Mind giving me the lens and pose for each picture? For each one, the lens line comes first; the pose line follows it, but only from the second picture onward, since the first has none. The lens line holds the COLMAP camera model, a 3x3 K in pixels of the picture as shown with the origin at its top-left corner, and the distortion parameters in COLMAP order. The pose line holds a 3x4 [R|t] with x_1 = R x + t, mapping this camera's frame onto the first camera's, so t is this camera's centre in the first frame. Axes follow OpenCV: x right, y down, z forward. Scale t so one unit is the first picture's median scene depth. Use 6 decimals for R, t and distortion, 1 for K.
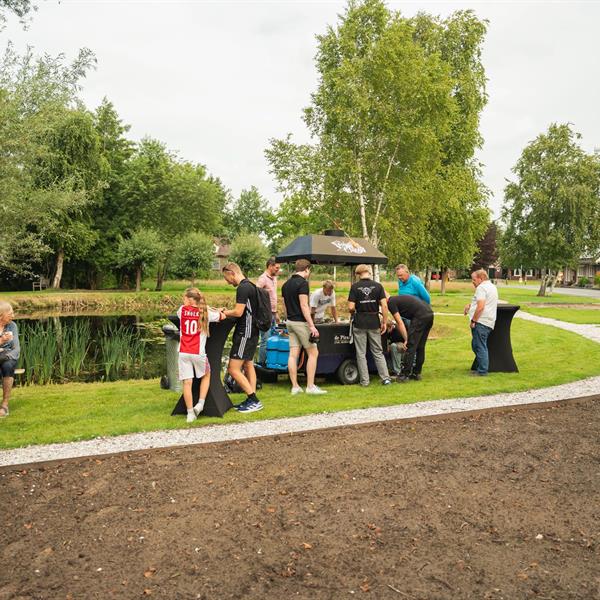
lens RADIAL K [[711.4, 0, 318.0], [0, 711.4, 302.4], [0, 0, 1]] dist [0.013073, -0.008932]
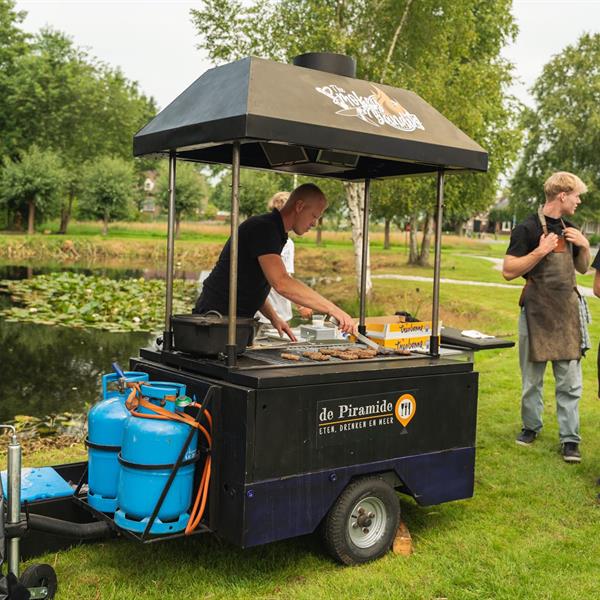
lens RADIAL K [[711.4, 0, 318.0], [0, 711.4, 302.4], [0, 0, 1]] dist [0.013073, -0.008932]
pose [[0.997521, 0.025914, 0.065427, 0.000860], [-0.030486, 0.997089, 0.069881, -0.005221], [-0.063426, -0.071702, 0.995407, 0.230383]]
